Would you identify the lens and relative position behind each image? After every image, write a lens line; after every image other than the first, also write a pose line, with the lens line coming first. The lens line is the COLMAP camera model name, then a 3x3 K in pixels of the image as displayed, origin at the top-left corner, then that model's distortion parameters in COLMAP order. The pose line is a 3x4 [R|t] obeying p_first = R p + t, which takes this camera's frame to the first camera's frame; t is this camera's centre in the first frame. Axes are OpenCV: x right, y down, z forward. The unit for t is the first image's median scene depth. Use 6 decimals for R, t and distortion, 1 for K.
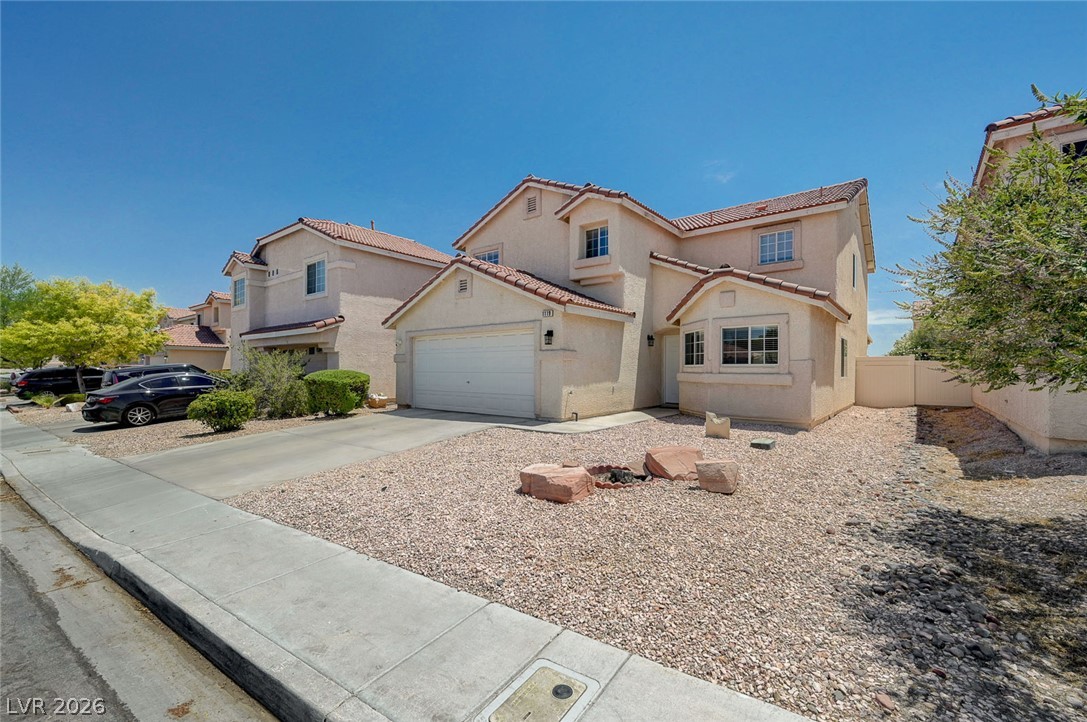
lens RADIAL K [[453.9, 0, 543.5], [0, 453.9, 361.0], [0, 0, 1]] dist [0.016812, -0.003443]
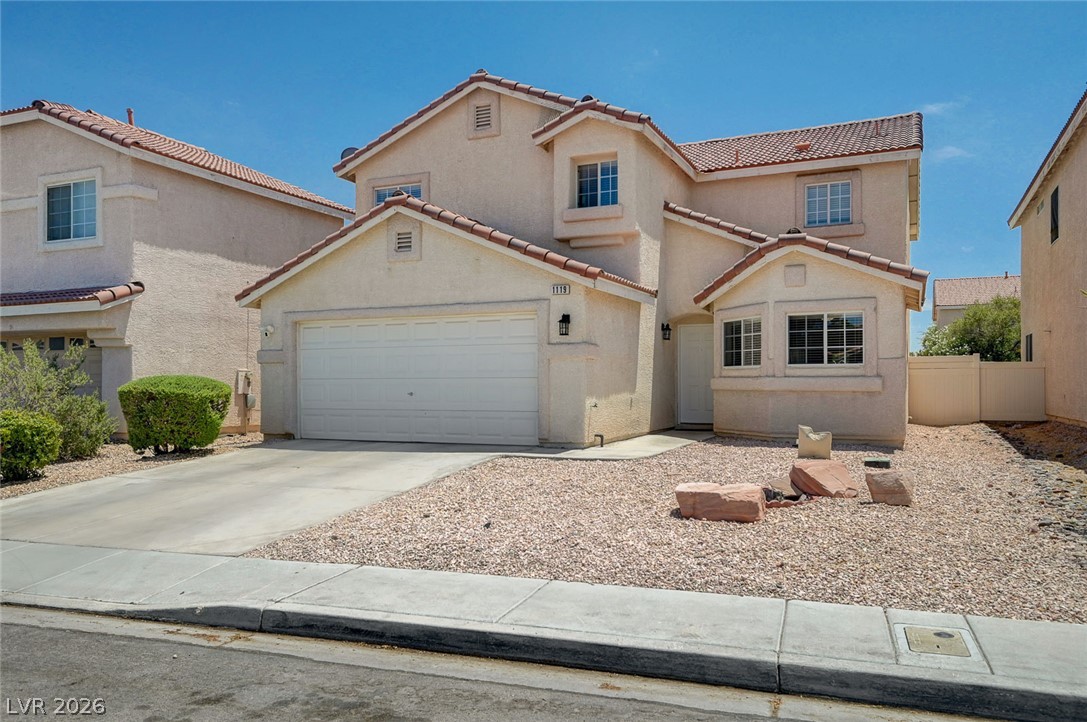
lens RADIAL K [[798.1, 0, 544.2], [0, 798.1, 363.9], [0, 0, 1]] dist [0.033094, -0.000276]
pose [[0.968927, 0.000707, 0.247346, -0.257210], [0.000635, 0.999986, -0.005347, 0.010764], [-0.247347, 0.005338, 0.968912, -0.127143]]
